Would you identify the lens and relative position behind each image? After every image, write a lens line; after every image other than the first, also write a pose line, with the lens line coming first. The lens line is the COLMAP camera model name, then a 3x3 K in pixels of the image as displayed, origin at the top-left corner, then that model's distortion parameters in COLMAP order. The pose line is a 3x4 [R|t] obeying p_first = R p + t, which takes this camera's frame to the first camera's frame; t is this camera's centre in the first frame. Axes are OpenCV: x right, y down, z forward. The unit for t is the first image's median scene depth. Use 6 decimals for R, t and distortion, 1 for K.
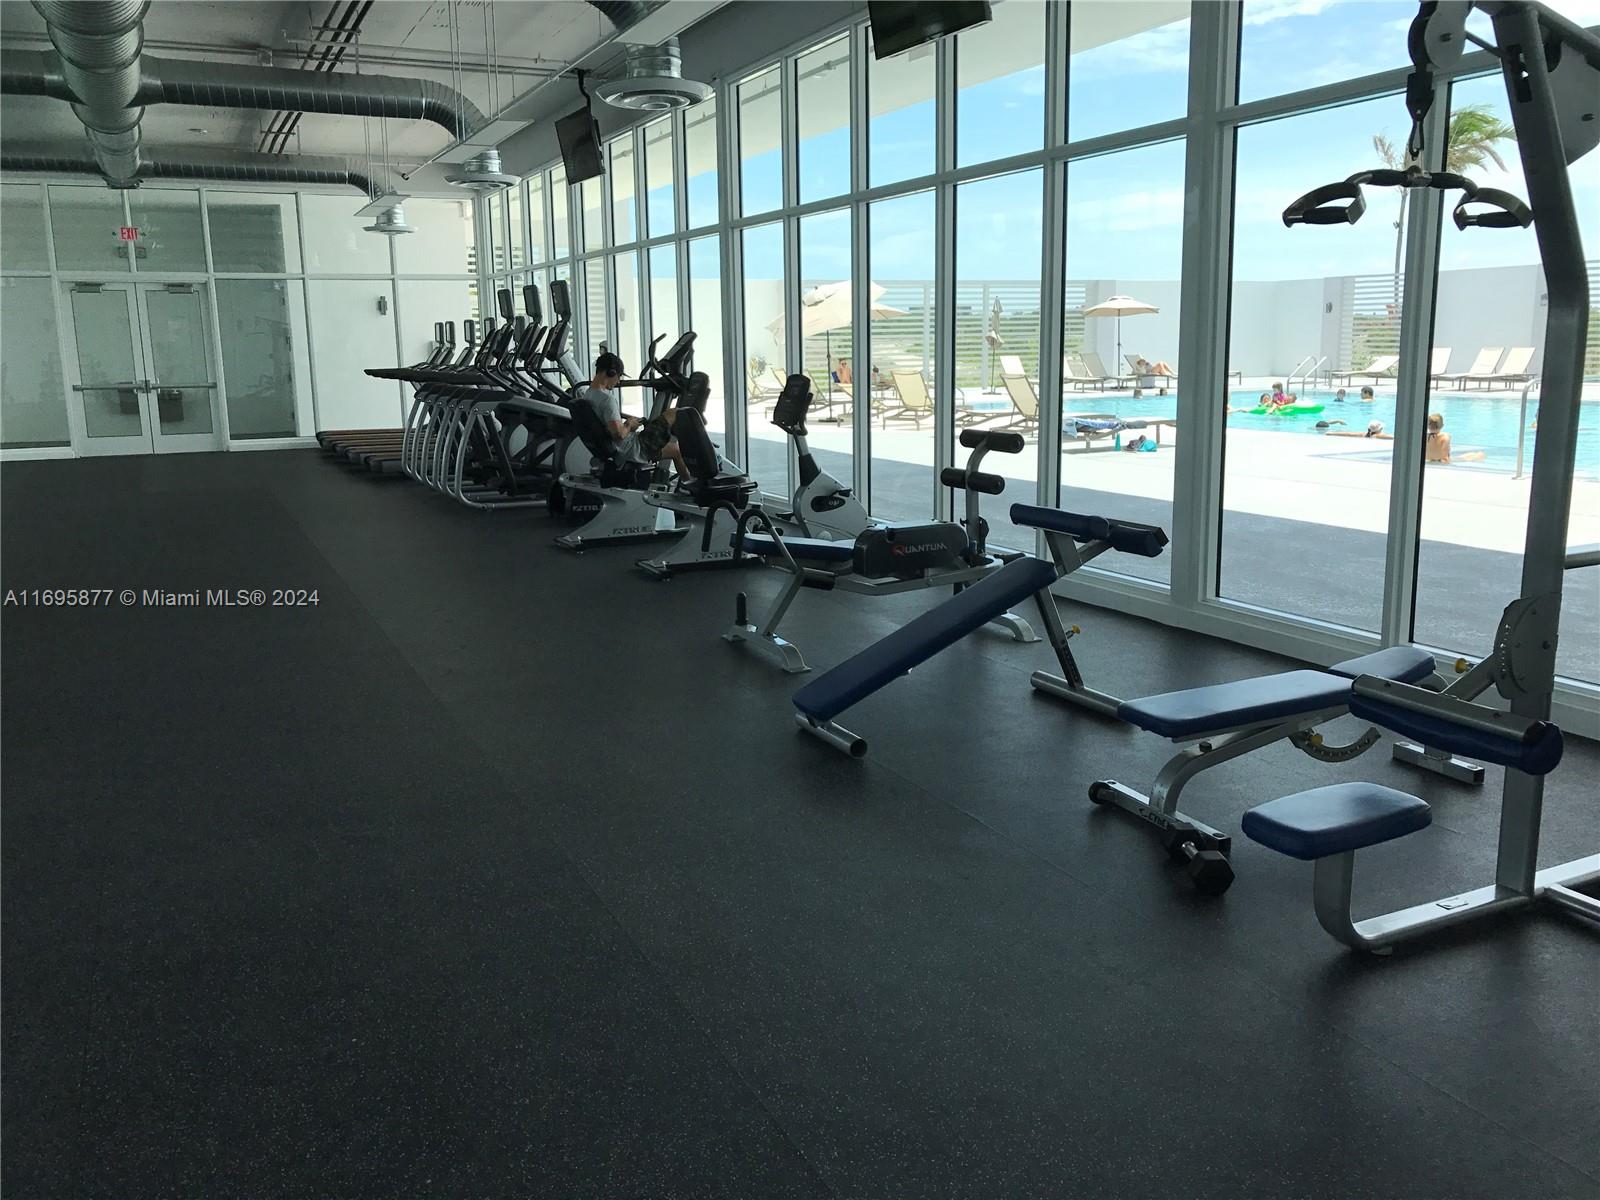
lens RADIAL K [[1321.5, 0, 800.0], [0, 1321.5, 600.0], [0, 0, 1]] dist [-0.002197, -0.001621]
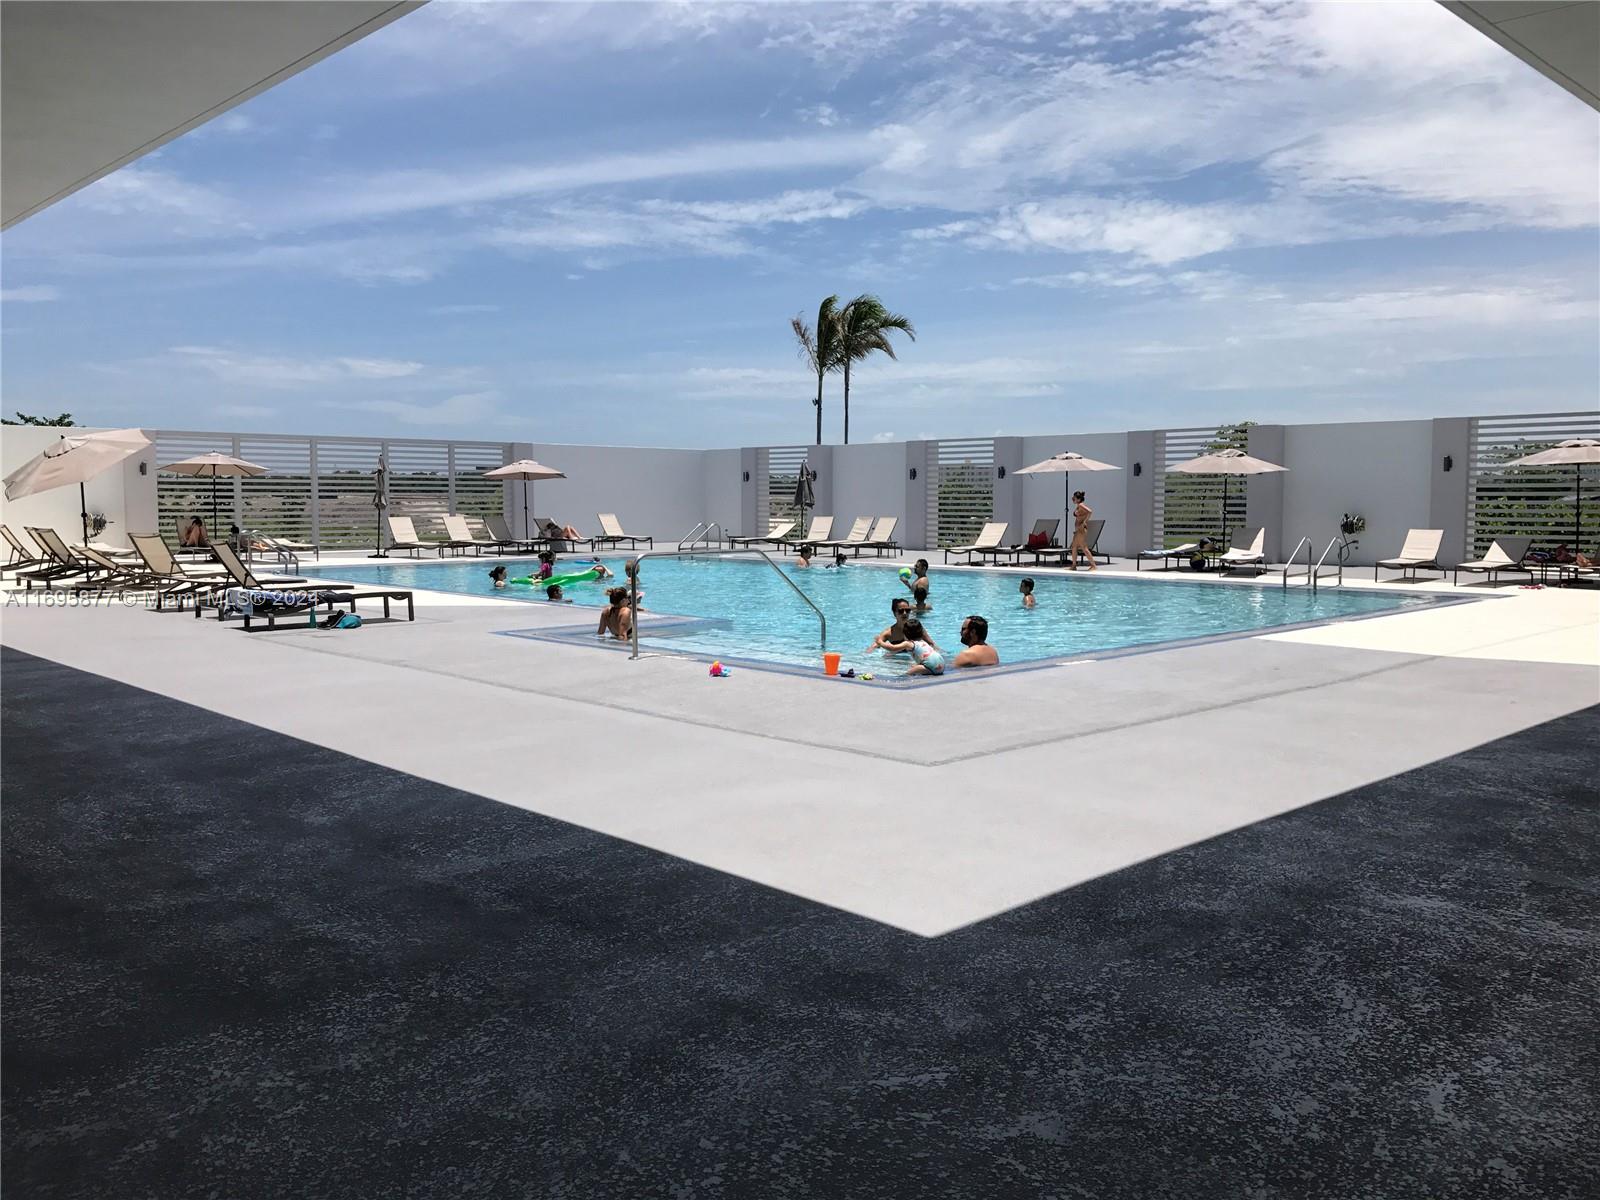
lens RADIAL K [[1300.0, 0, 800.0], [0, 1300.0, 600.0], [0, 0, 1]] dist [0.129058, 0.000164]
pose [[0.948868, -0.006350, 0.315610, 0.141147], [0.043450, 0.992909, -0.110654, -0.009893], [-0.312669, 0.118709, 0.942415, 0.031165]]
